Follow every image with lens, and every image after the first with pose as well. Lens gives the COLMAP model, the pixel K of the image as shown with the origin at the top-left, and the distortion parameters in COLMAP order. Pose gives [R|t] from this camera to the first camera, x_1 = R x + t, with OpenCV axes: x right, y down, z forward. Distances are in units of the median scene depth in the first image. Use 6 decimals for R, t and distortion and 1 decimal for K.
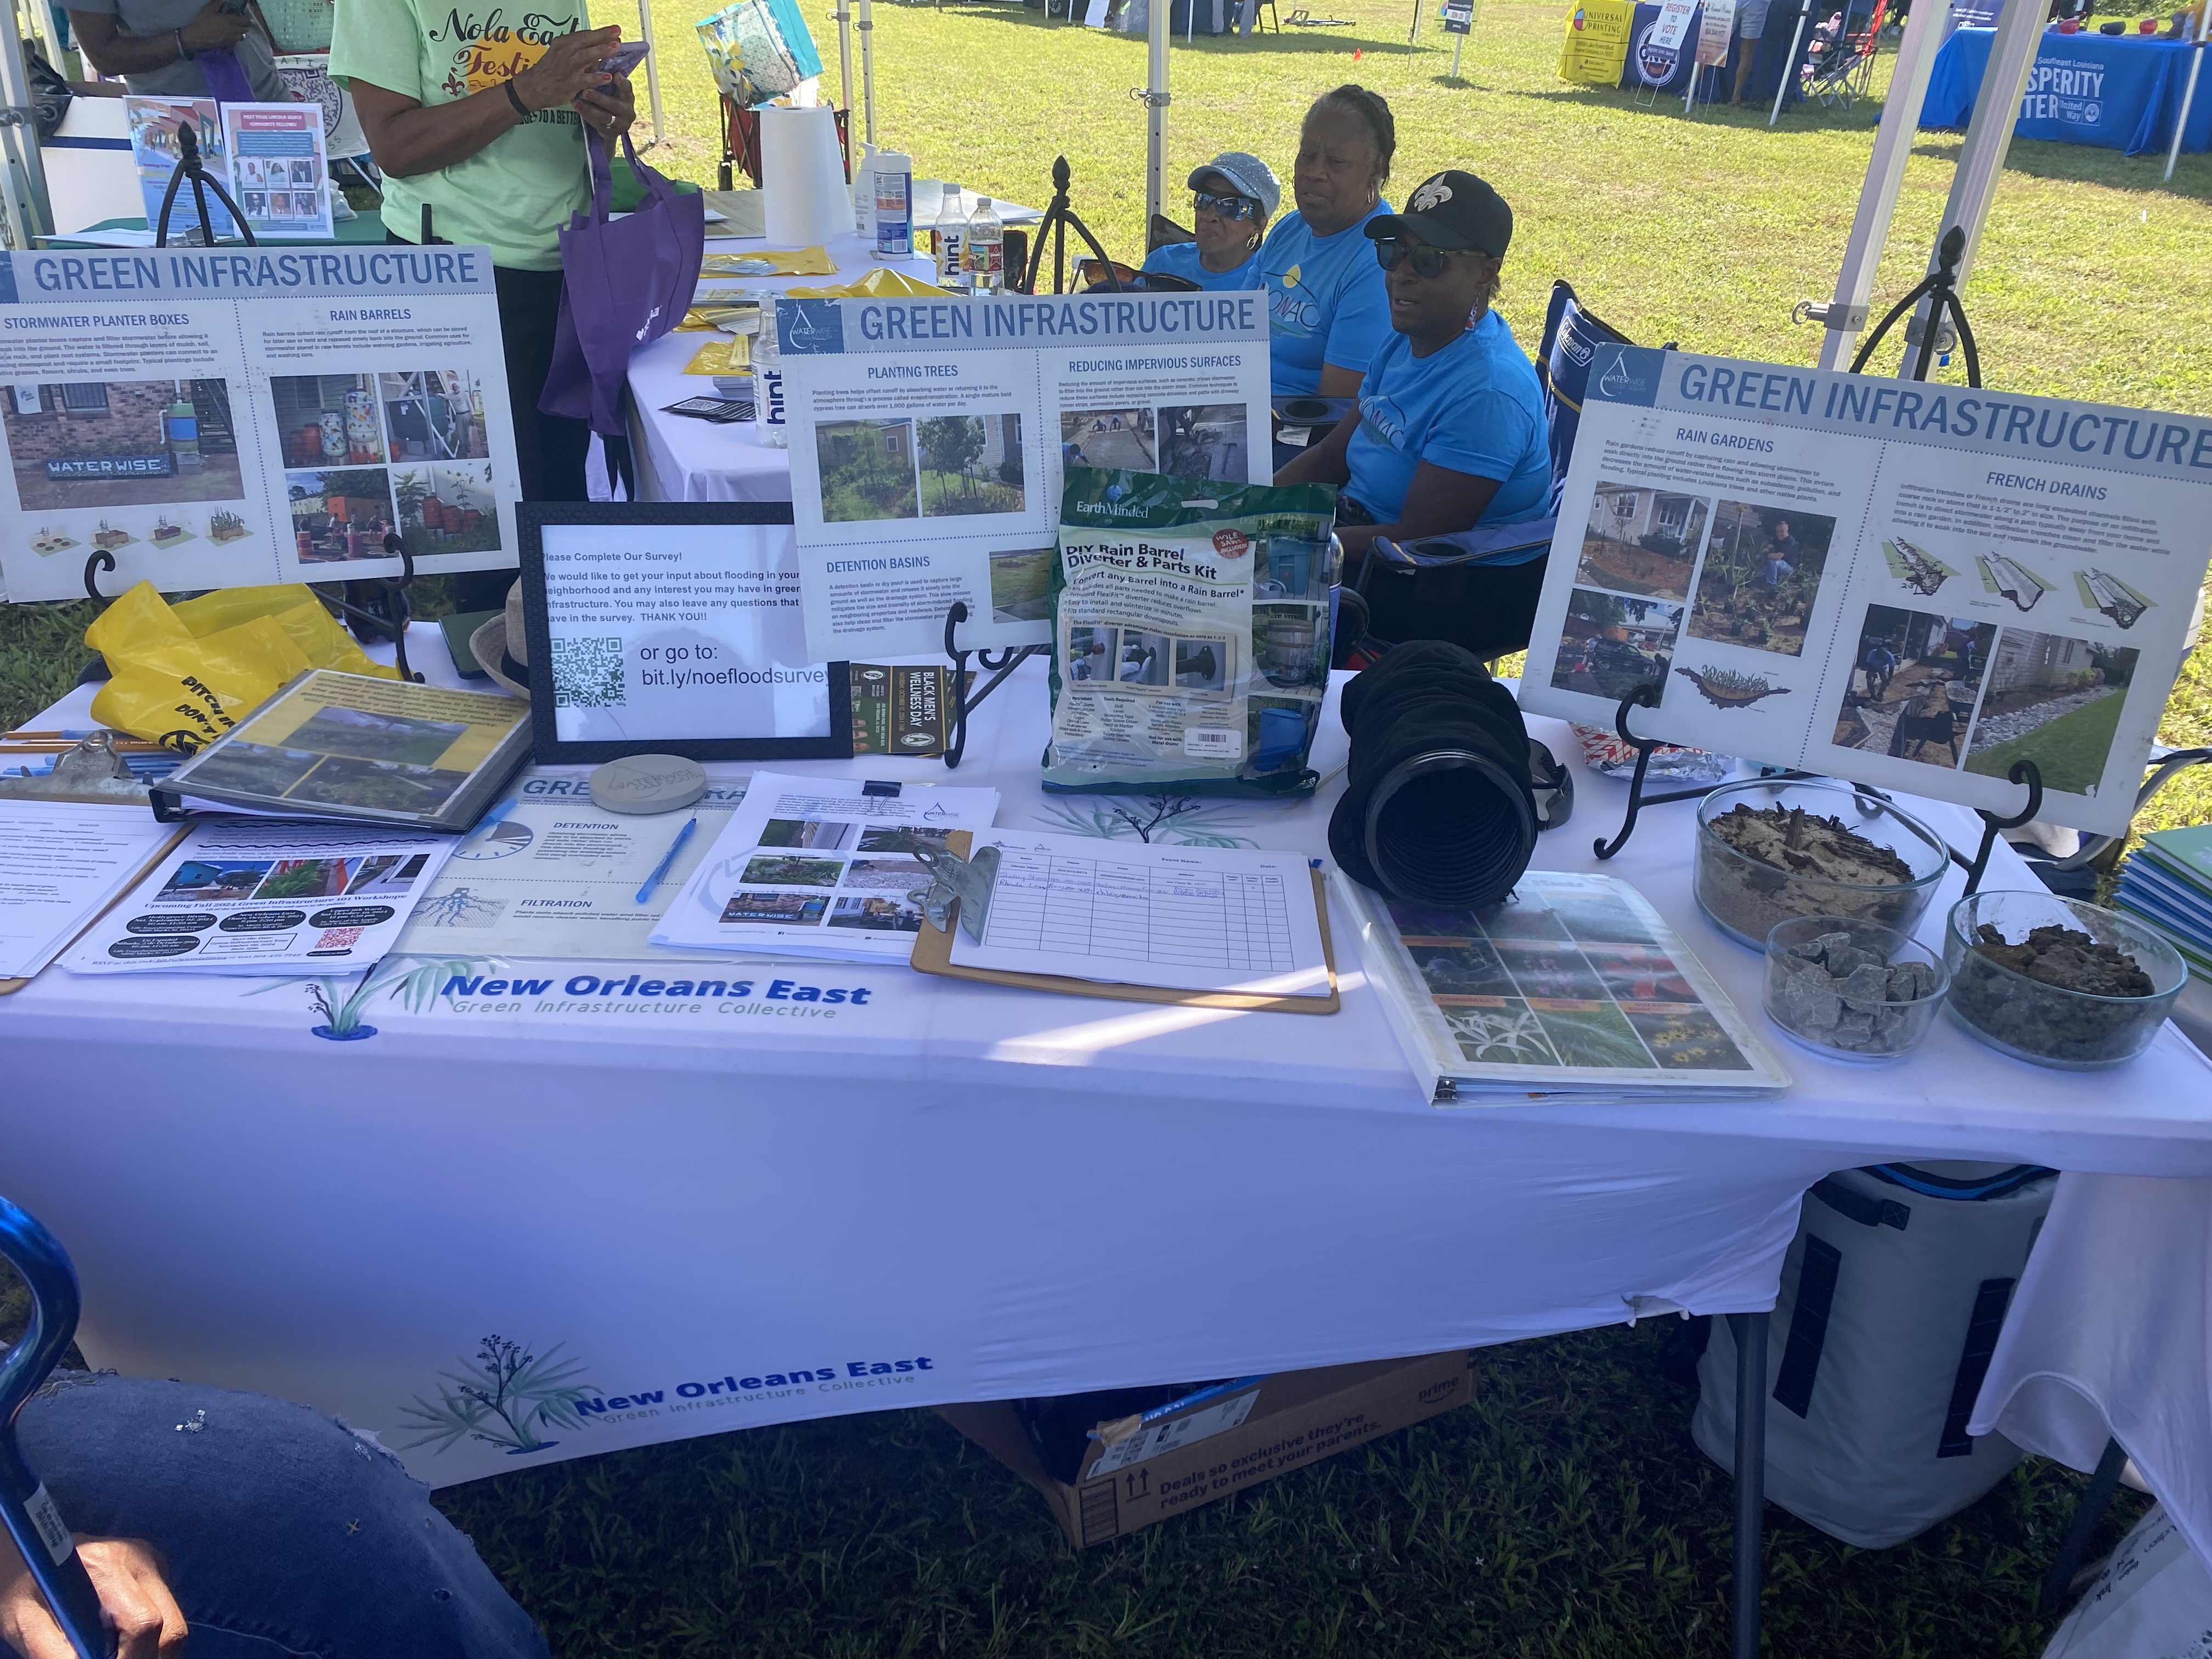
lens RADIAL K [[1667.0, 0, 1106.0], [0, 1667.0, 829.5], [0, 0, 1]] dist [0.002303, -0.003764]
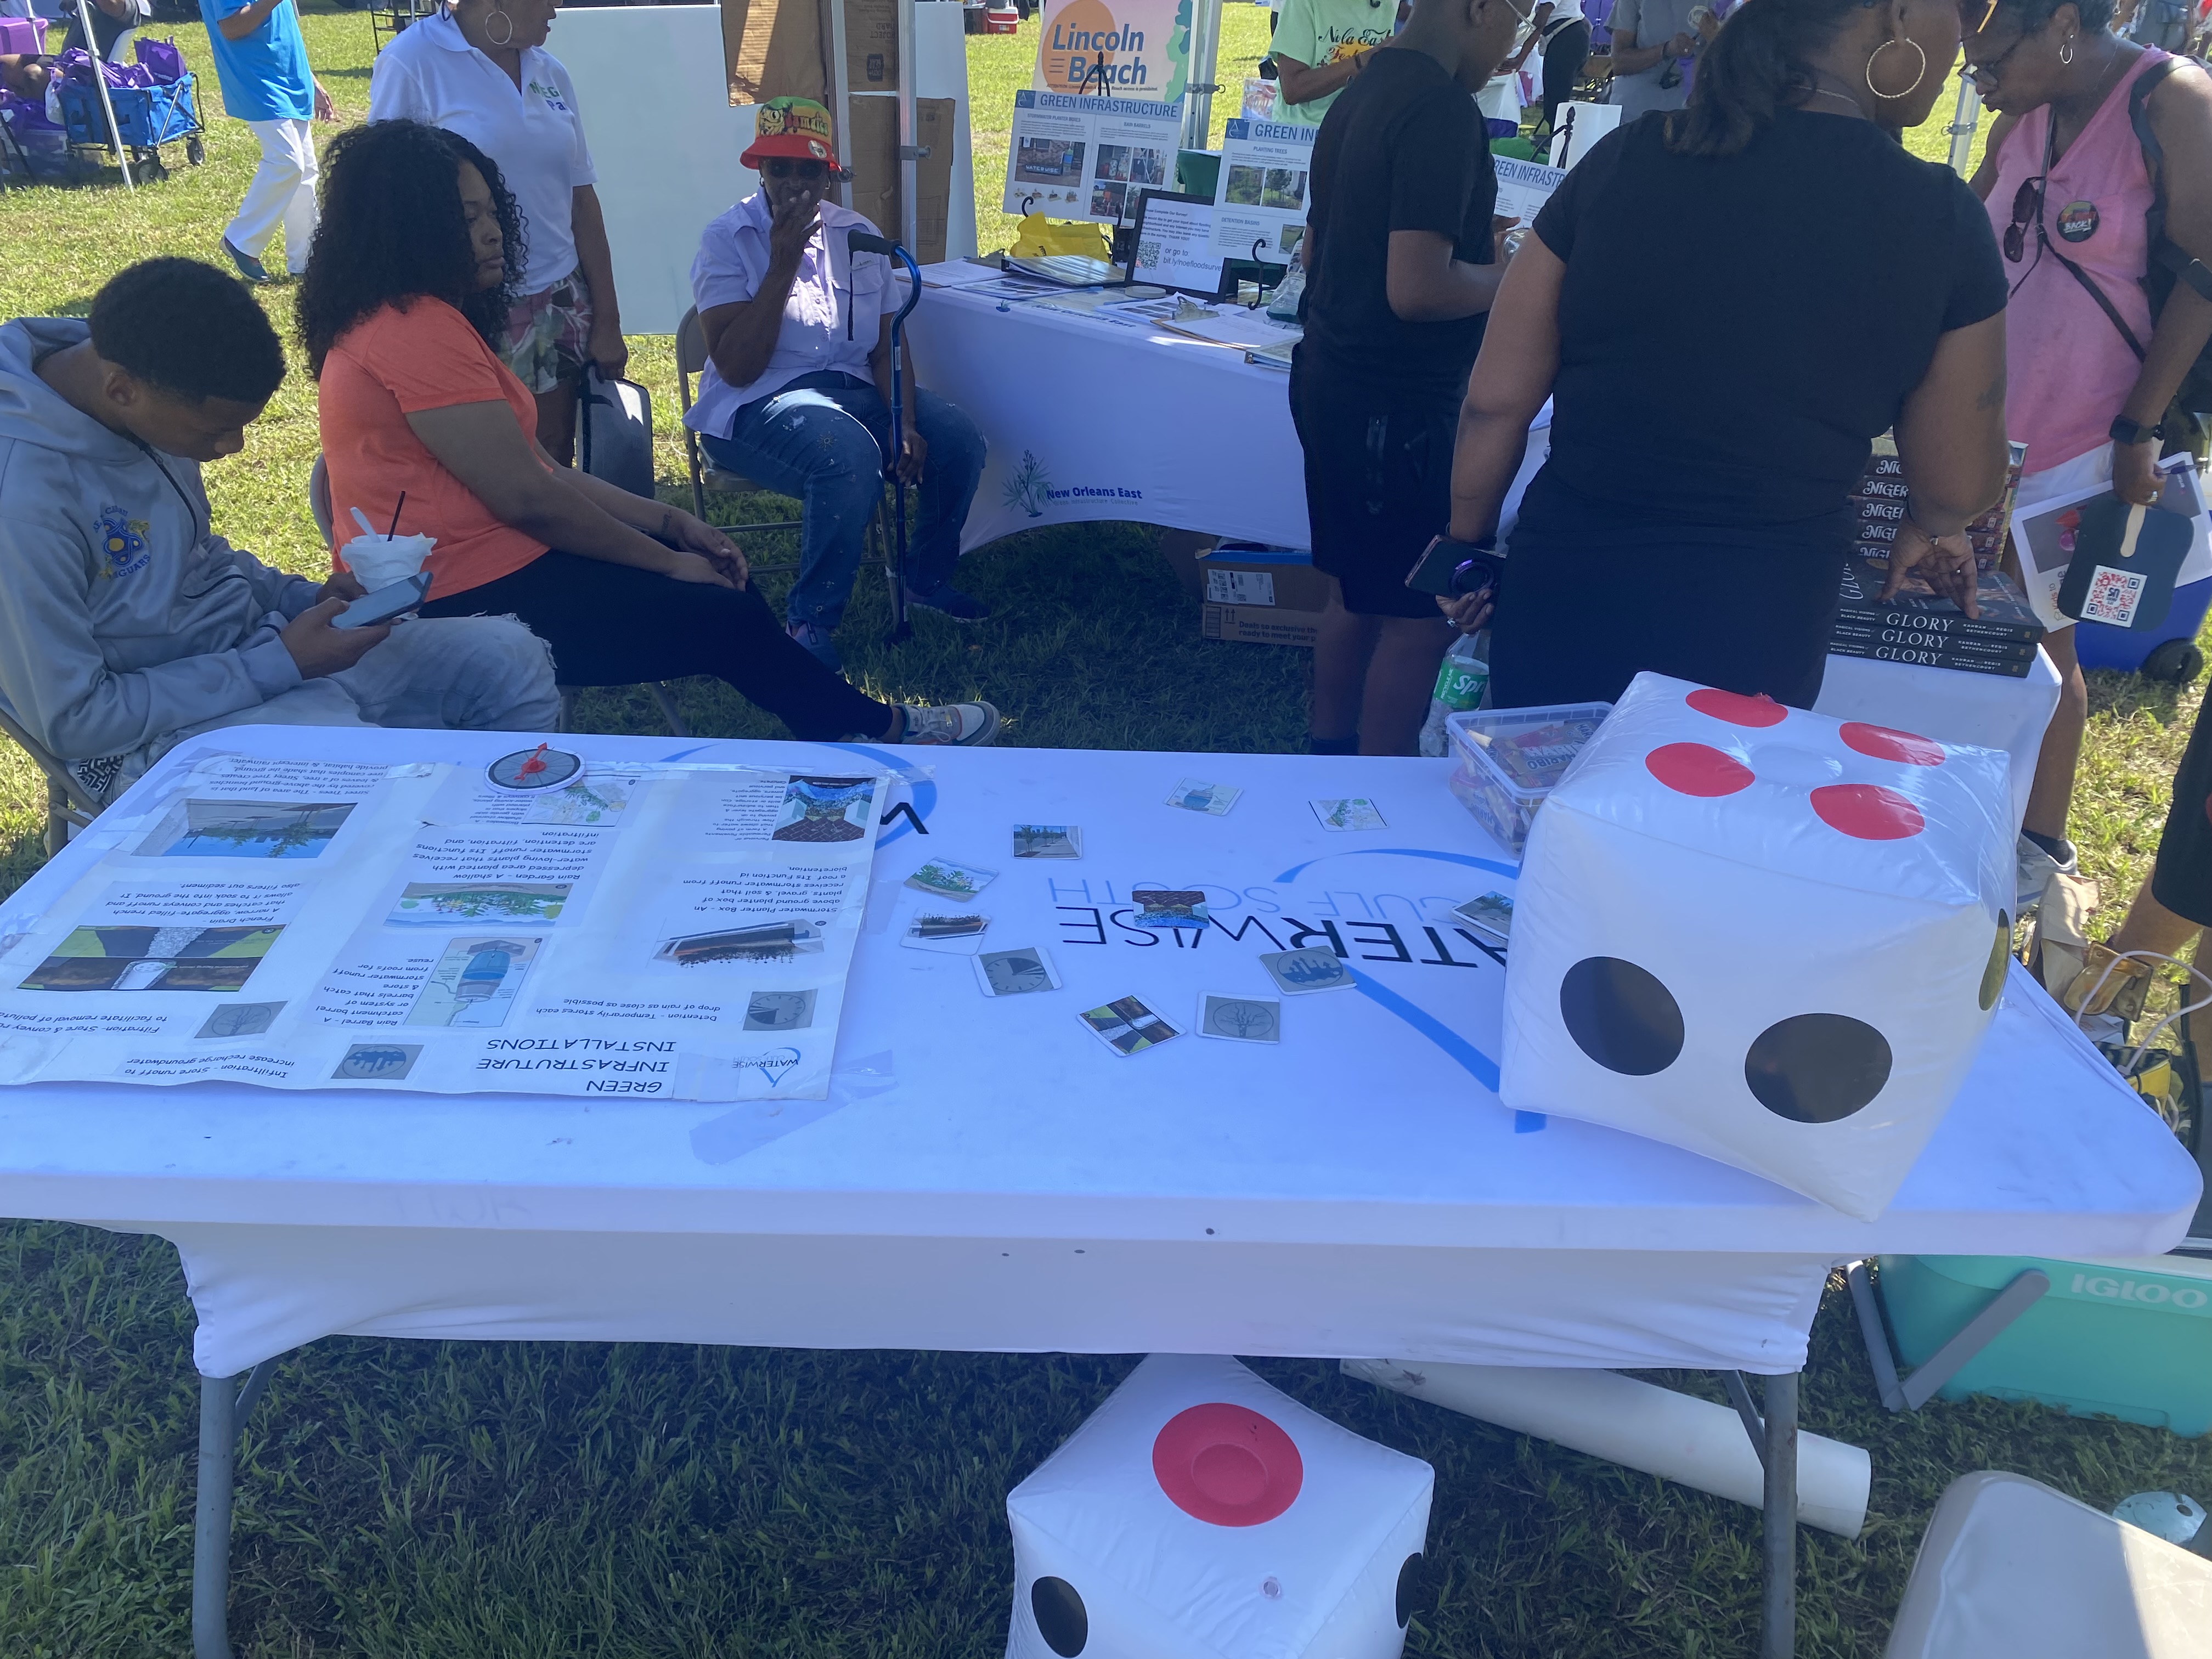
lens RADIAL K [[1816.4, 0, 1106.0], [0, 1816.4, 829.5], [0, 0, 1]] dist [-0.002222, -0.001348]
pose [[0.748144, 0.285064, -0.599182, 1.640462], [-0.320453, 0.945948, 0.049920, 0.651074], [0.581026, 0.154663, 0.799055, -1.220564]]
